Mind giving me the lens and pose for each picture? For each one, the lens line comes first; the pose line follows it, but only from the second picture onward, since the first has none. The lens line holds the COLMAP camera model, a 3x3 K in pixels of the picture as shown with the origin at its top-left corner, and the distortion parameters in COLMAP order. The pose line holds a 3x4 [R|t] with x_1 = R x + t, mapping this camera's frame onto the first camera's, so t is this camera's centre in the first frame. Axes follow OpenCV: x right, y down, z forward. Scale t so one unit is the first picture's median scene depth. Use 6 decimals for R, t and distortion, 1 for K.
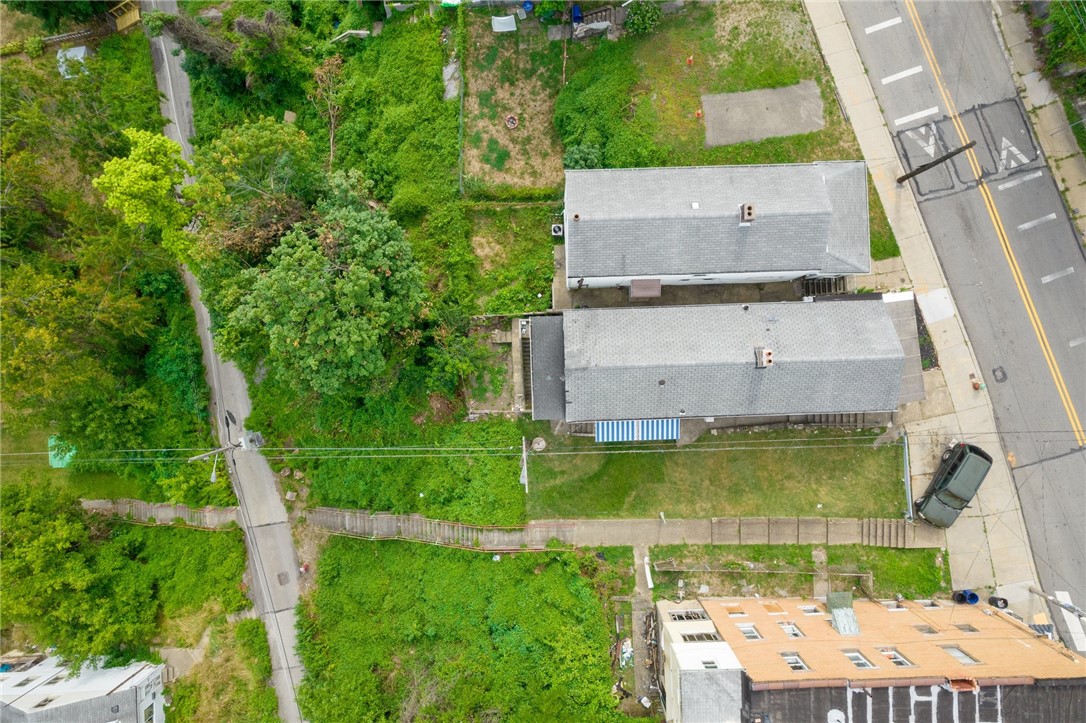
lens RADIAL K [[699.0, 0, 543.0], [0, 699.0, 361.5], [0, 0, 1]] dist [-0.083059, 0.076145]
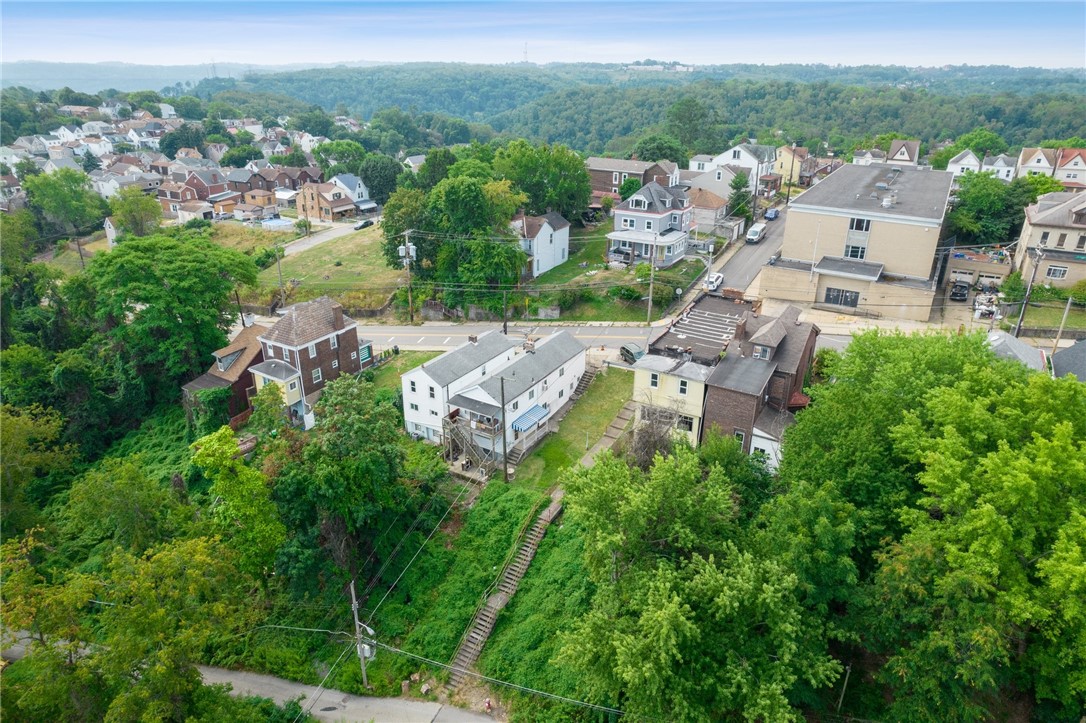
lens RADIAL K [[699.0, 0, 543.0], [0, 699.0, 361.5], [0, 0, 1]] dist [-0.083059, 0.076145]
pose [[0.545486, -0.320677, 0.774345, -1.113064], [0.838082, 0.217488, -0.500318, 0.924144], [-0.007971, 0.921881, 0.387390, 0.161432]]
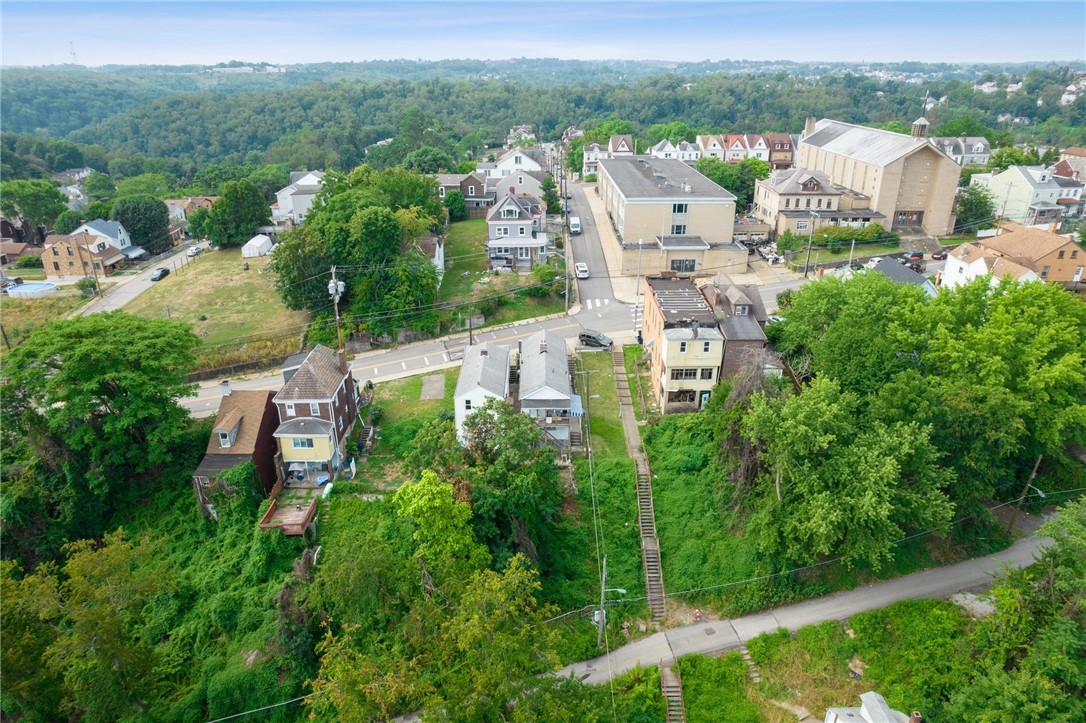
lens RADIAL K [[699.0, 0, 543.0], [0, 699.0, 361.5], [0, 0, 1]] dist [-0.083059, 0.076145]
pose [[0.027222, -0.391426, 0.919807, -1.643716], [0.999594, 0.002923, -0.028339, 0.053060], [0.008404, 0.920205, 0.391346, 0.052210]]
